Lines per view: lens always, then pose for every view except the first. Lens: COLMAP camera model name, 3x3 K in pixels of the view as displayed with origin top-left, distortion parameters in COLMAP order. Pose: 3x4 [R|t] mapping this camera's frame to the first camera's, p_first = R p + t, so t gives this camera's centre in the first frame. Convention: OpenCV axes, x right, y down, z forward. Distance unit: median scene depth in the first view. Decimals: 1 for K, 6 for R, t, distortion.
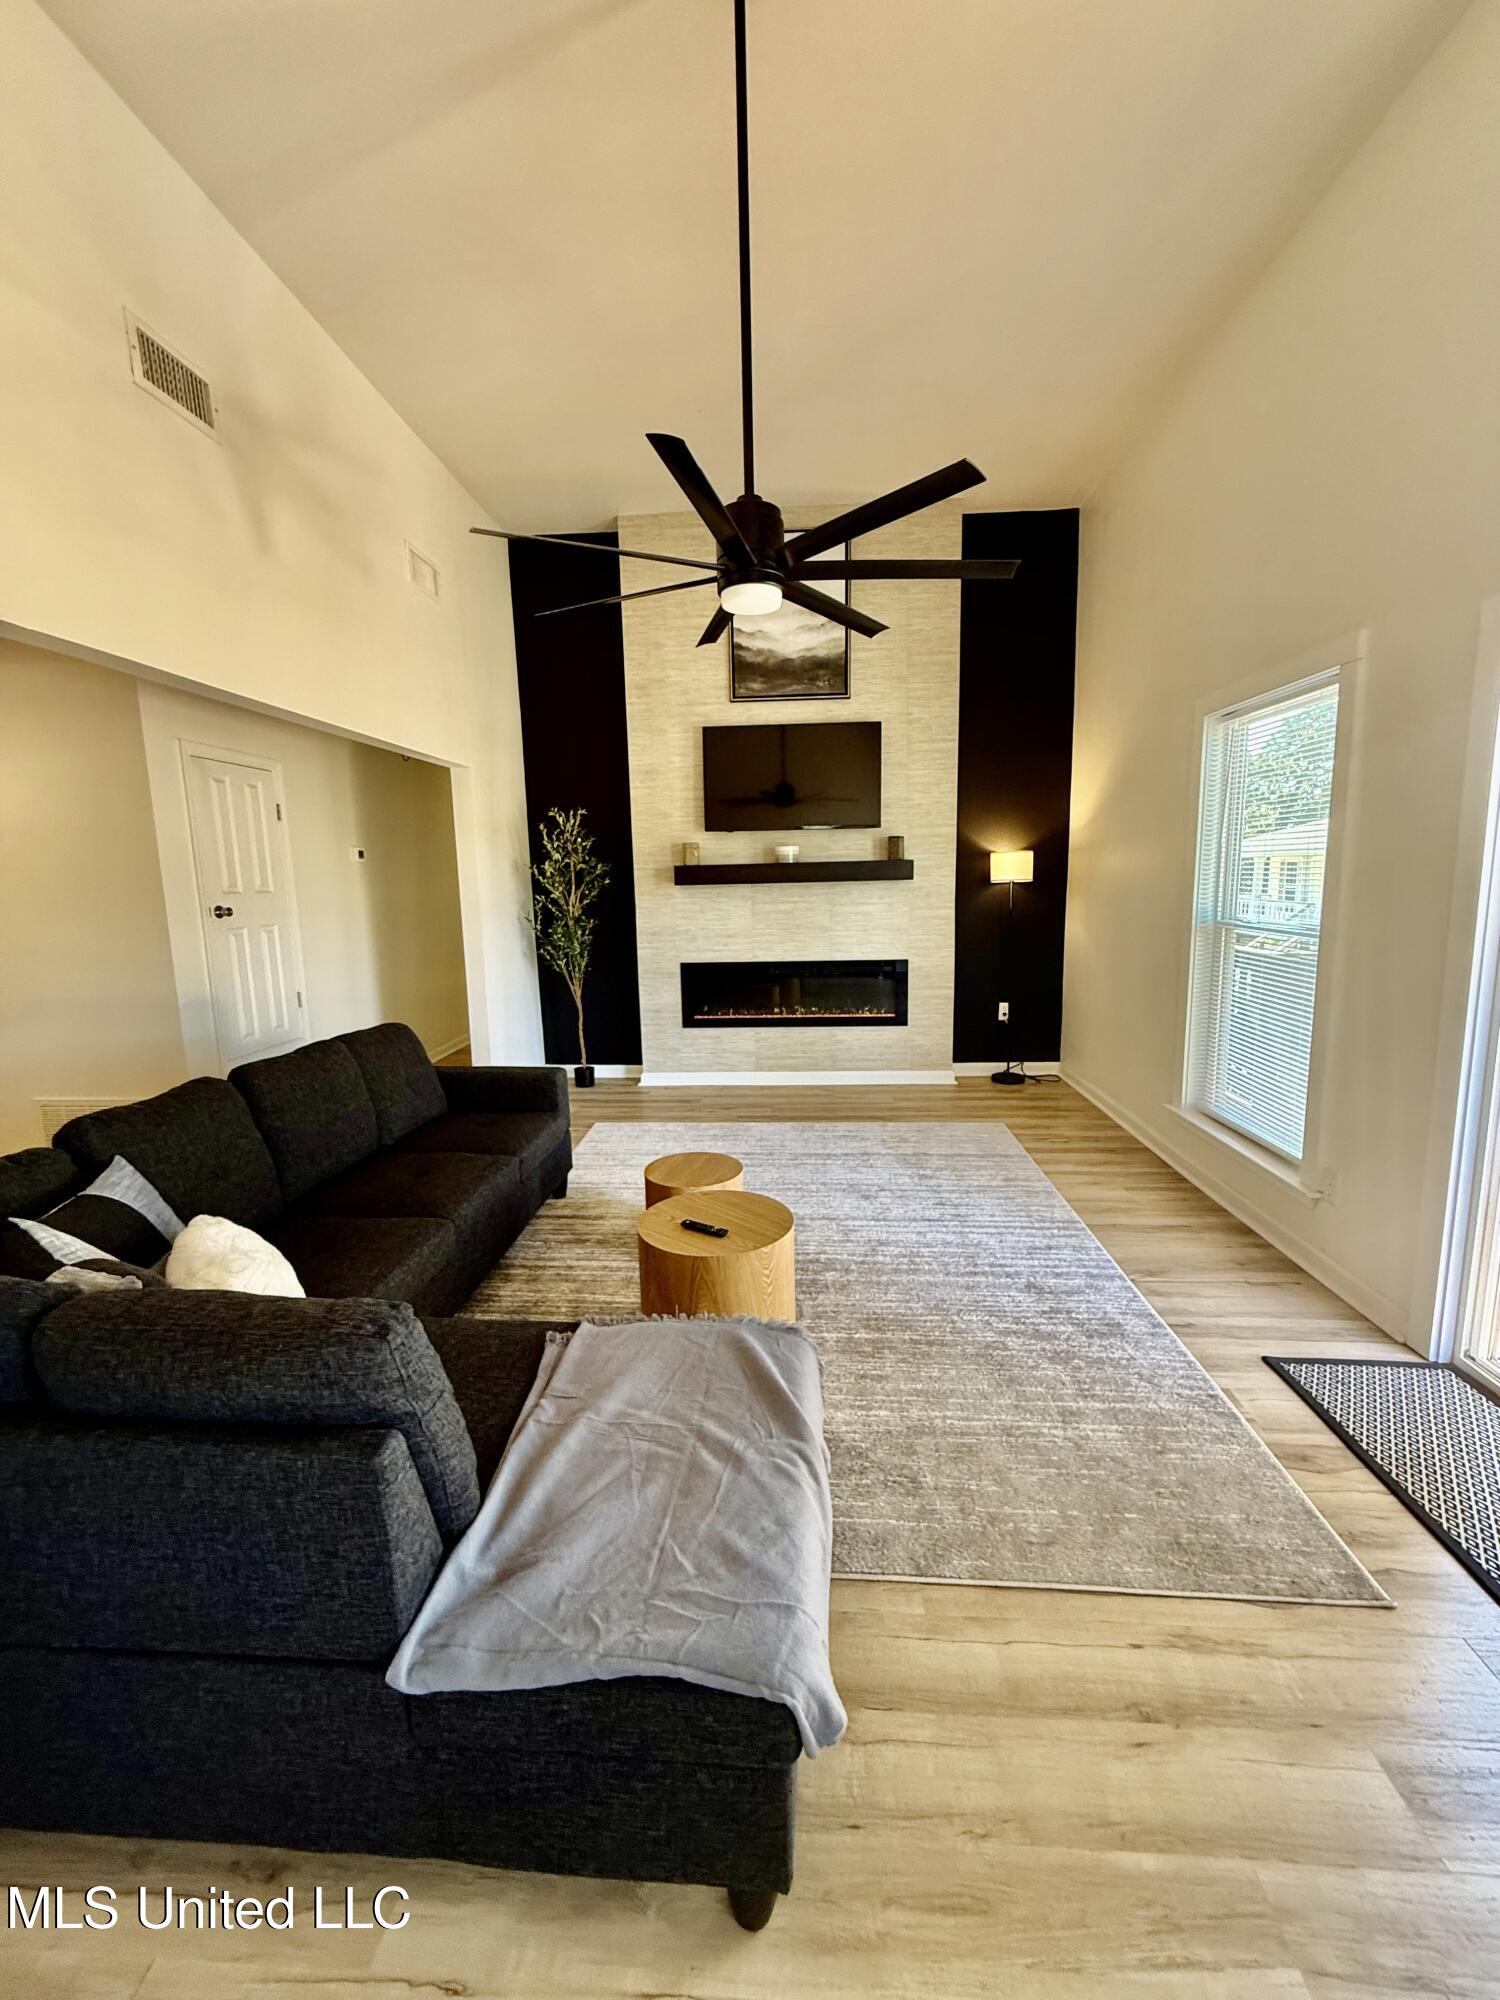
lens RADIAL K [[799.7, 0, 750.0], [0, 799.7, 1000.0], [0, 0, 1]] dist [-0.000232, -0.000408]
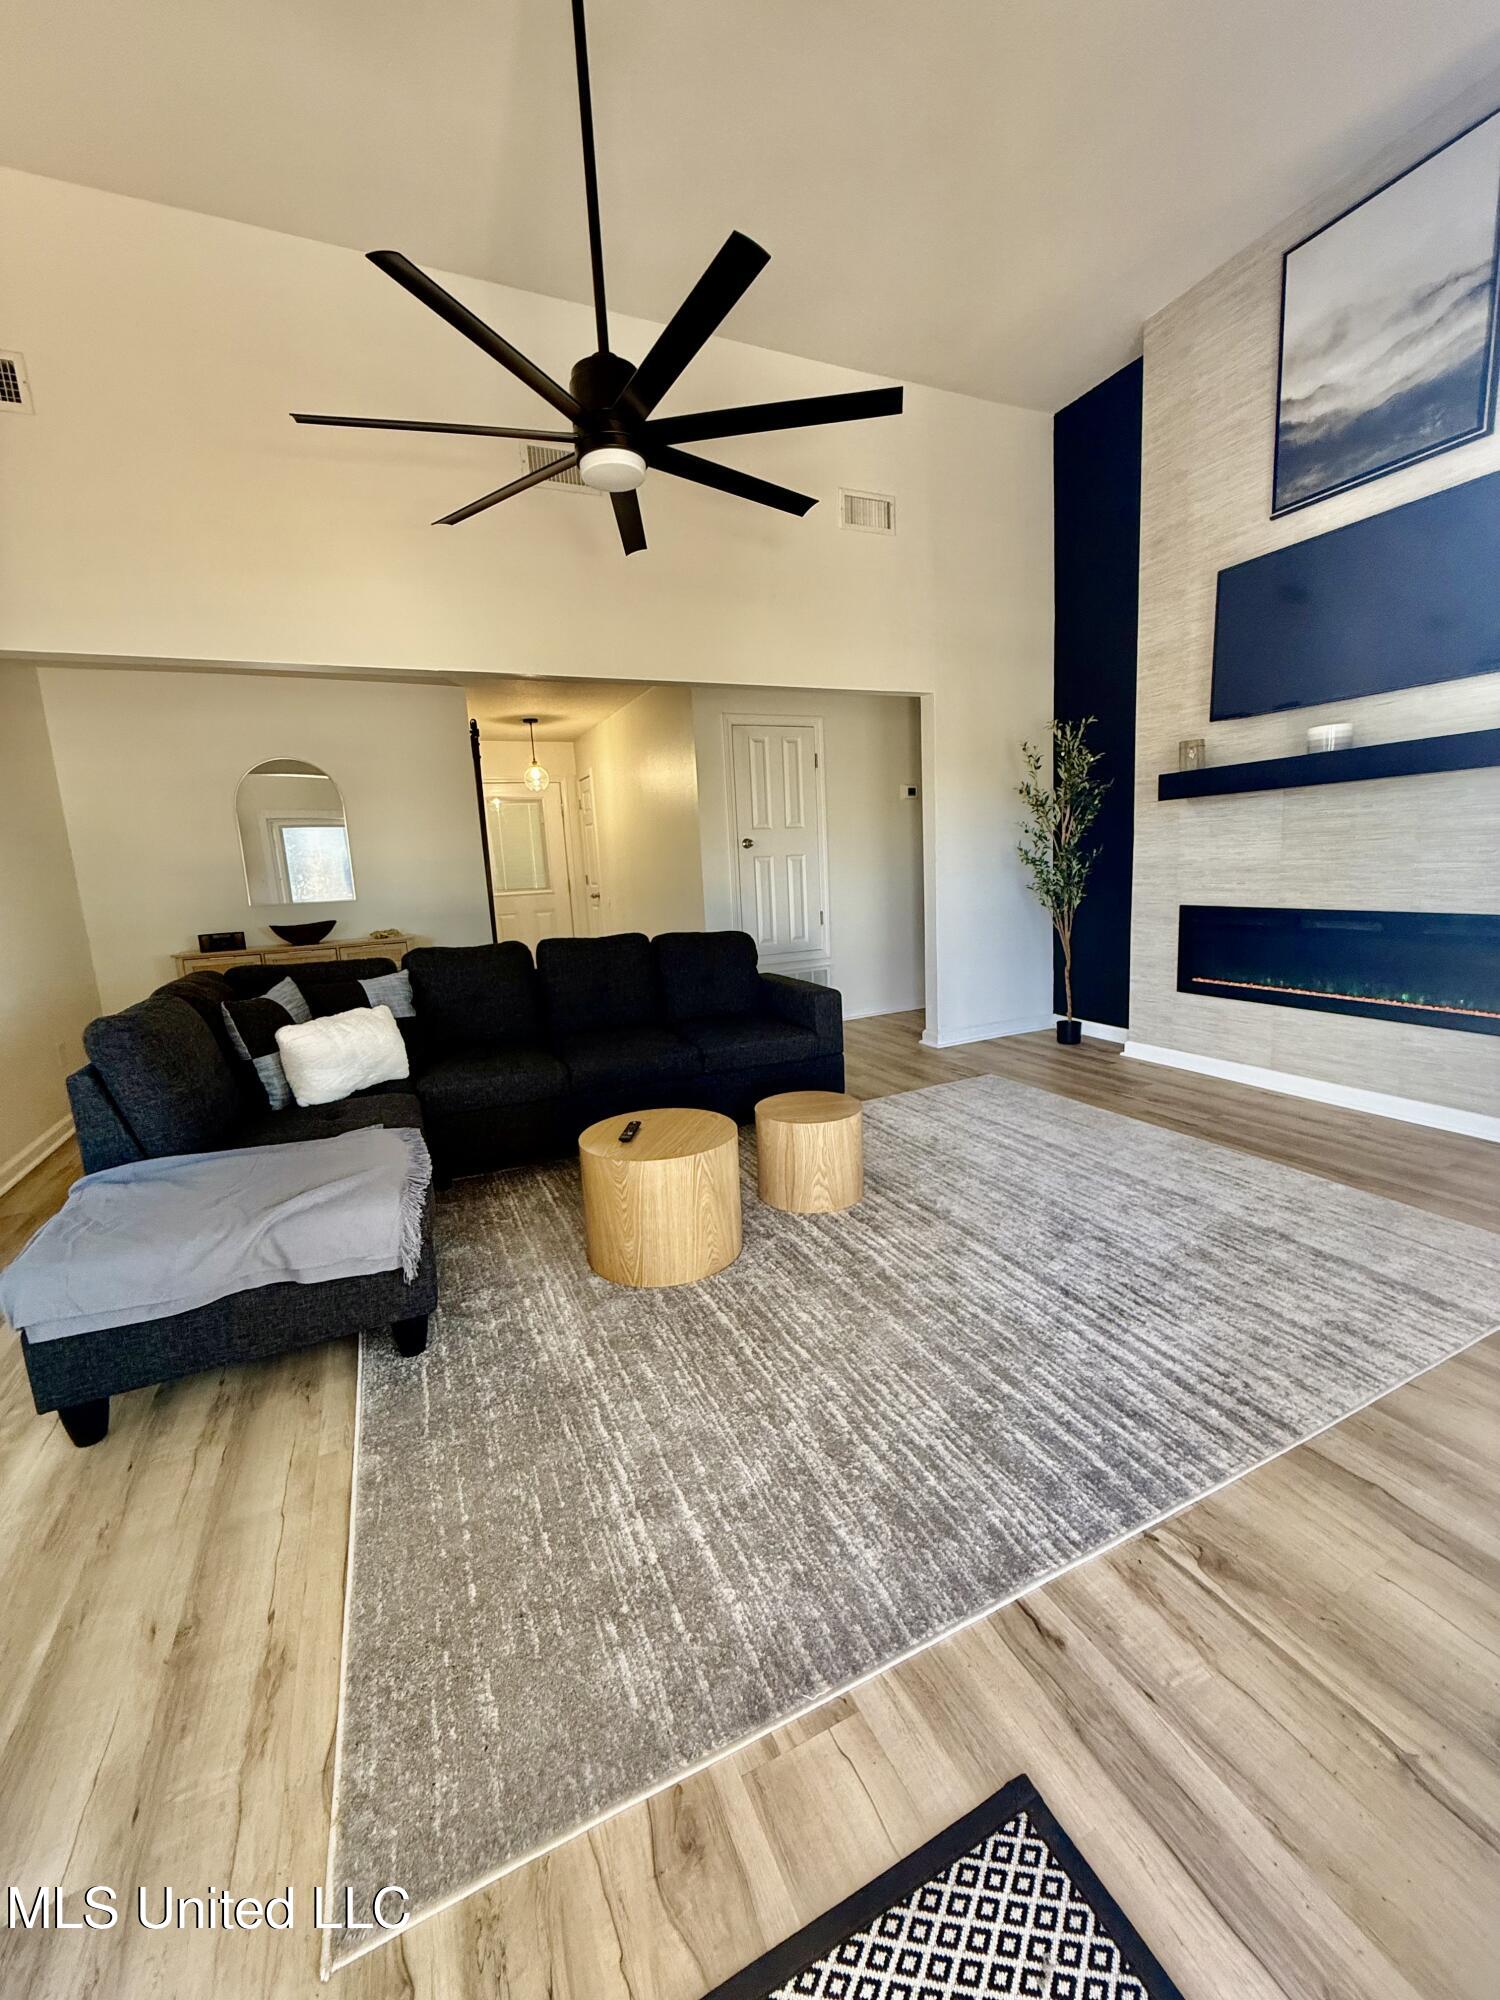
lens RADIAL K [[799.7, 0, 750.0], [0, 799.7, 1000.0], [0, 0, 1]] dist [-0.000232, -0.000408]
pose [[0.476299, 0.147567, -0.866812, 0.521172], [-0.097500, 0.988601, 0.114725, -0.006730], [0.873861, 0.029871, 0.485257, 0.377739]]
